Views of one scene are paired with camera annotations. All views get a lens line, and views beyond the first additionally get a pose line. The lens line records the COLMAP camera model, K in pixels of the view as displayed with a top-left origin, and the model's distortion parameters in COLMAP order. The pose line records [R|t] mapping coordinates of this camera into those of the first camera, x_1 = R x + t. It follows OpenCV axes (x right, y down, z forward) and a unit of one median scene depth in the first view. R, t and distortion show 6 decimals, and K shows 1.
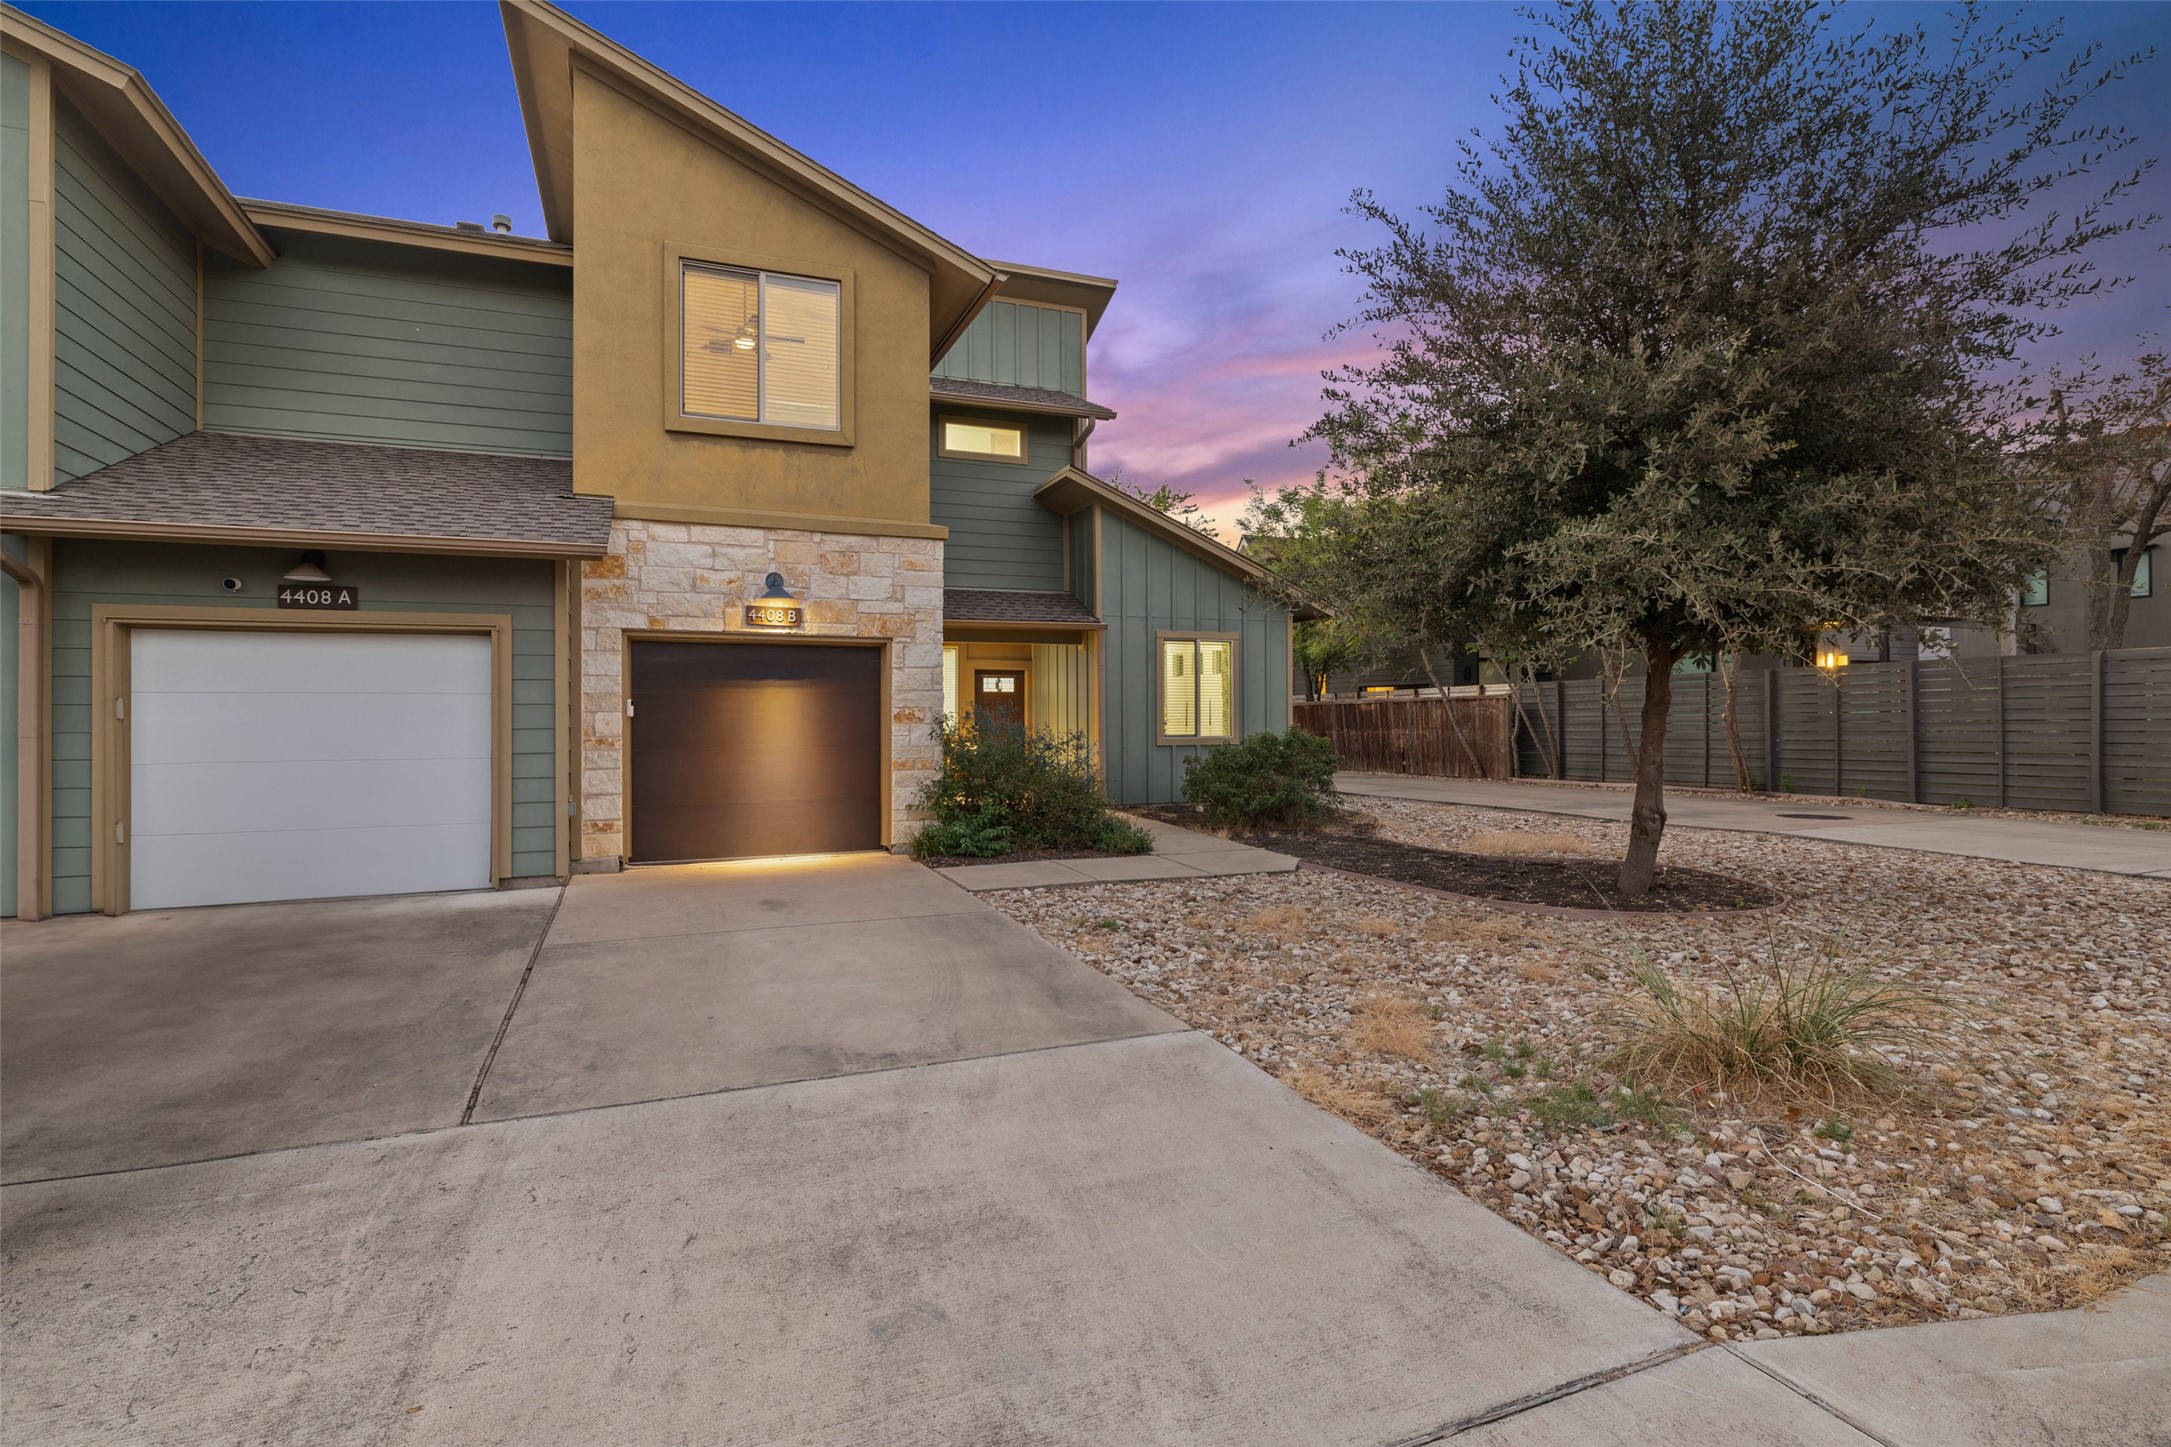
lens RADIAL K [[1045.5, 0, 1085.5], [0, 1045.5, 723.5], [0, 0, 1]] dist [-0.001326, -0.000712]
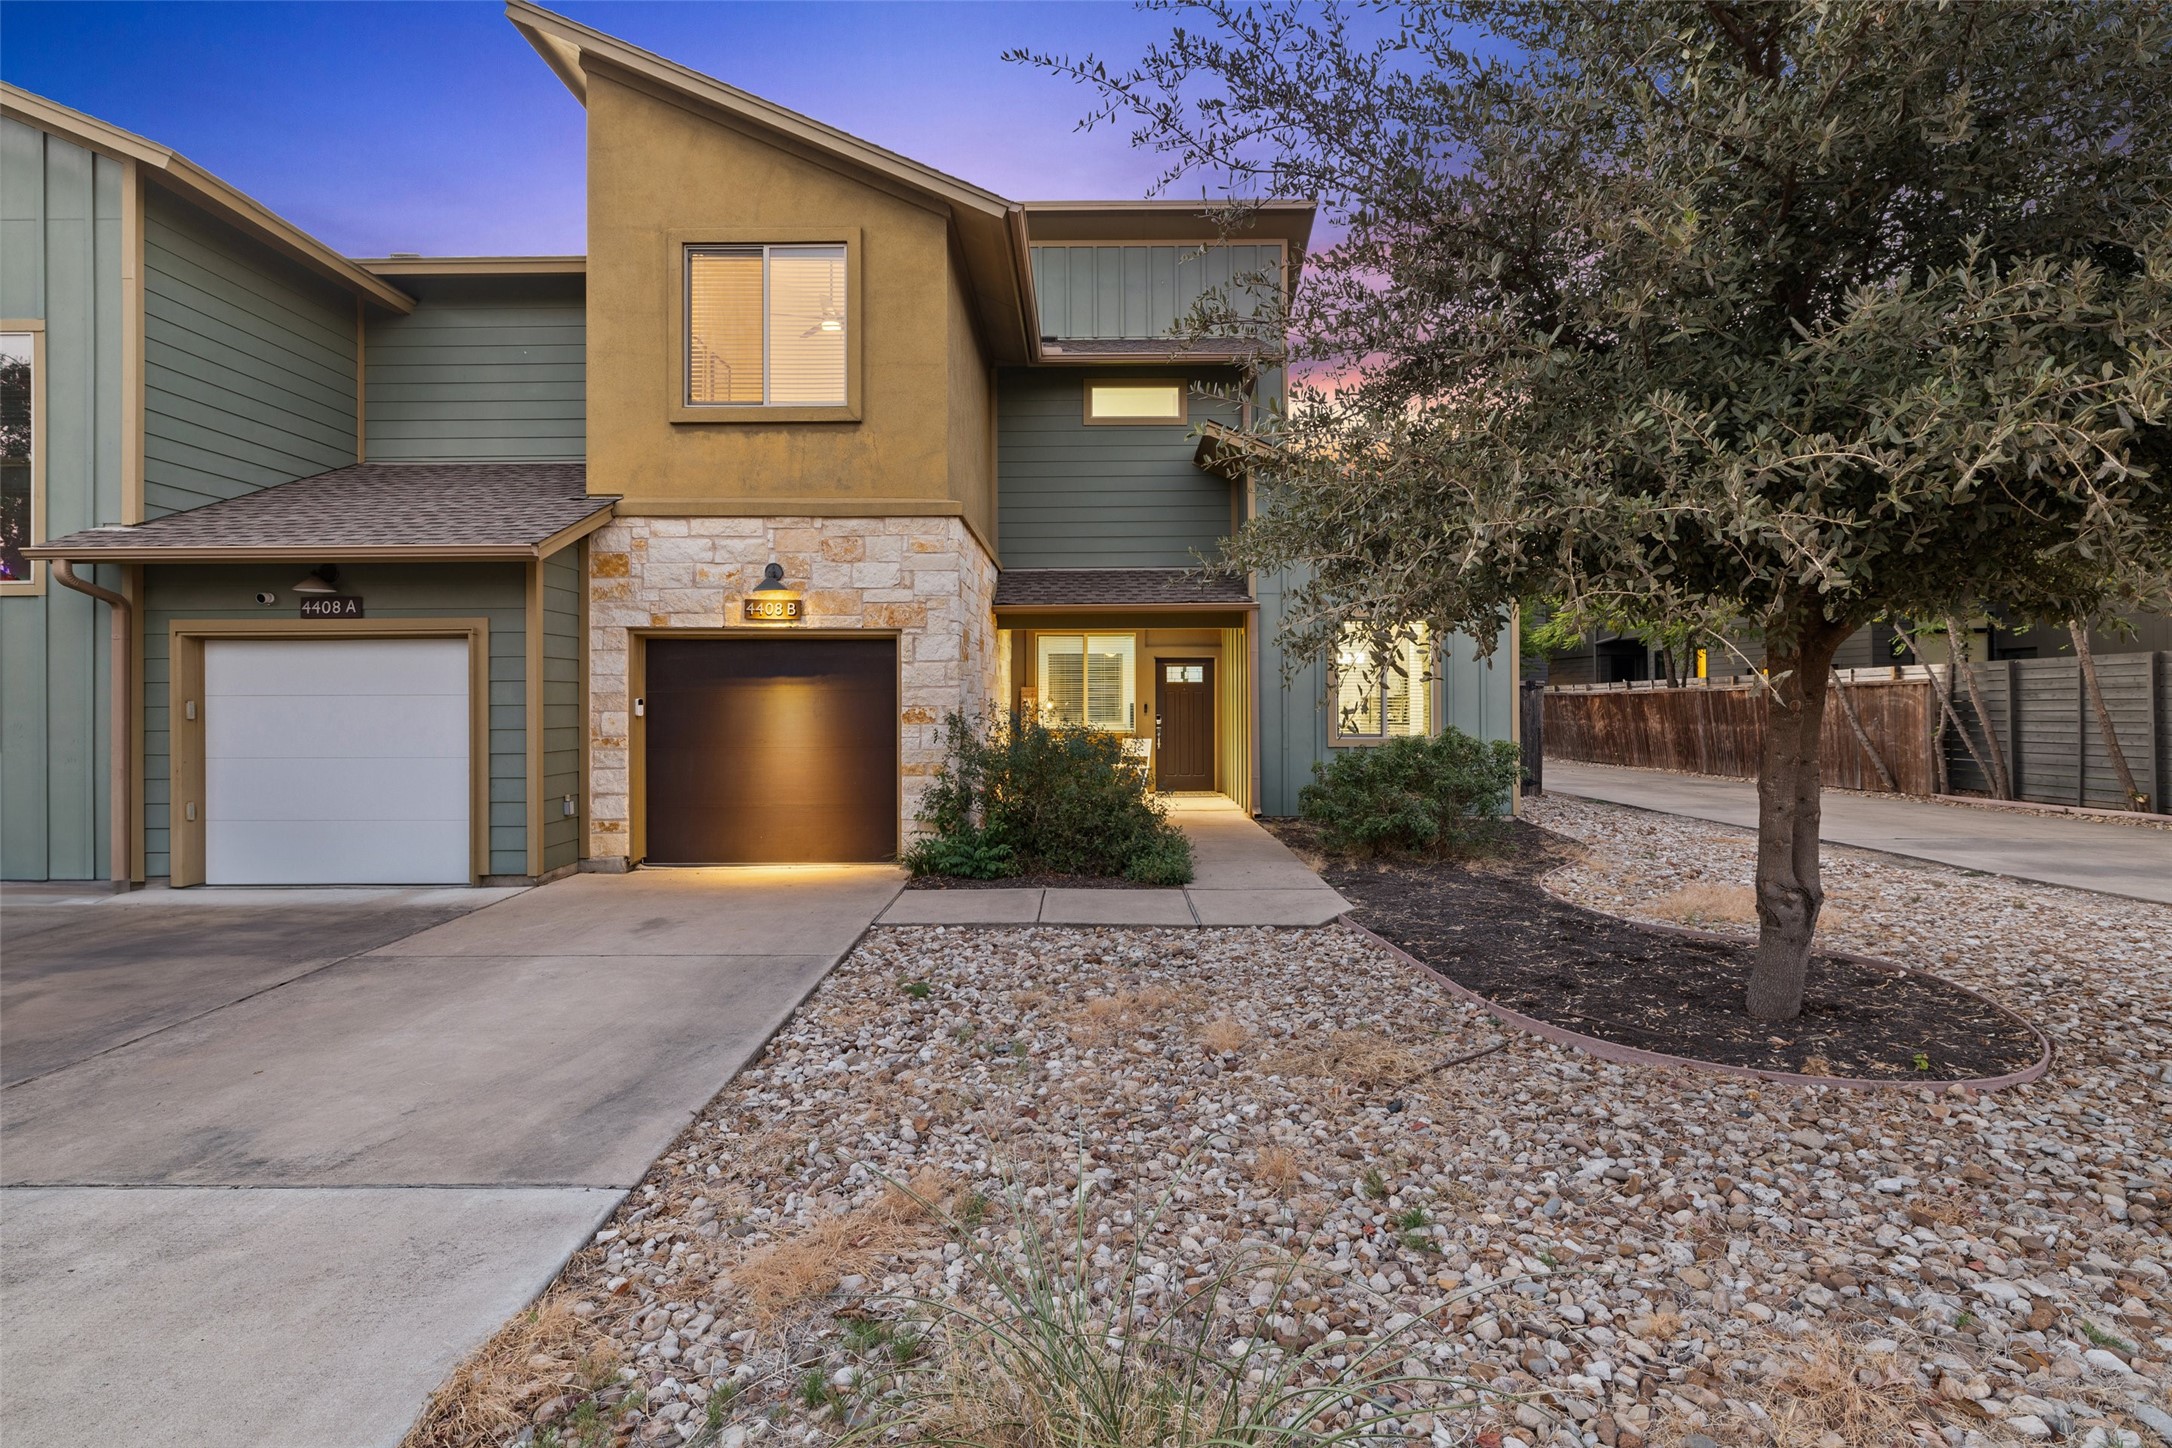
lens RADIAL K [[1057.5, 0, 1090.0], [0, 1057.5, 709.2], [0, 0, 1]] dist [-0.000059, 0.000658]
pose [[0.924567, 0.003881, -0.381000, 0.328518], [-0.003047, 0.999991, 0.002792, -0.016344], [0.381007, -0.001420, 0.924571, 0.227167]]
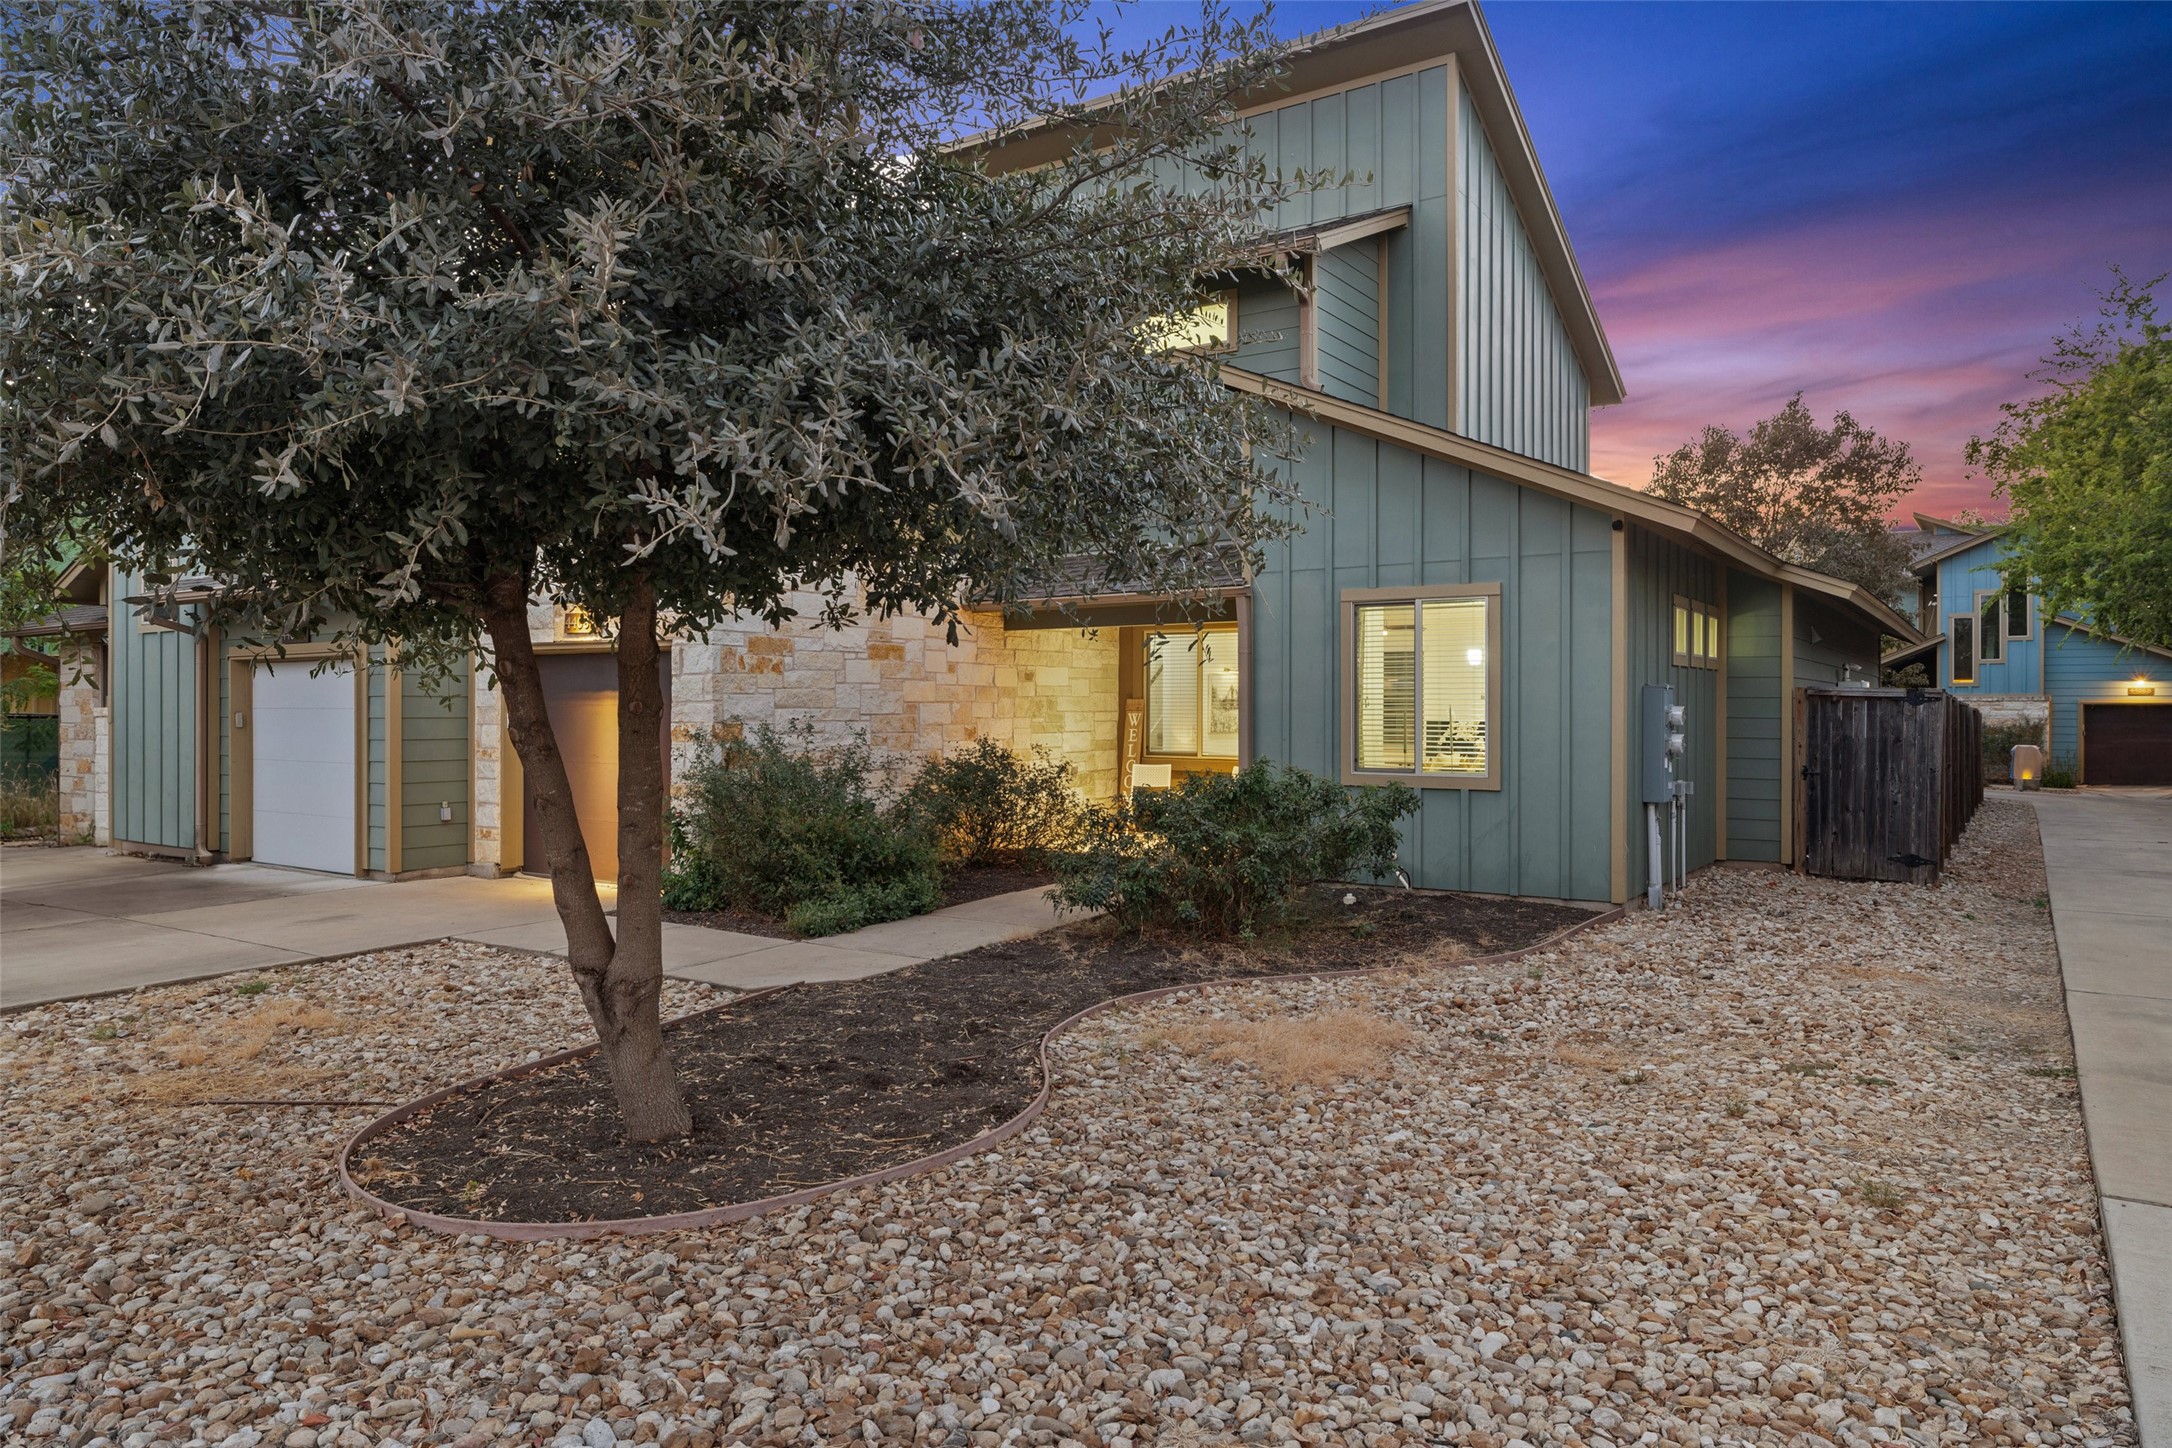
lens RADIAL K [[1359.5, 0, 1086.0], [0, 1359.5, 724.0], [0, 0, 1]] dist [0.002791, 0.000754]
pose [[0.556639, 0.014628, -0.830626, 0.953834], [-0.011607, 0.999884, 0.009830, -0.030140], [0.830673, 0.004169, 0.556744, 0.697690]]
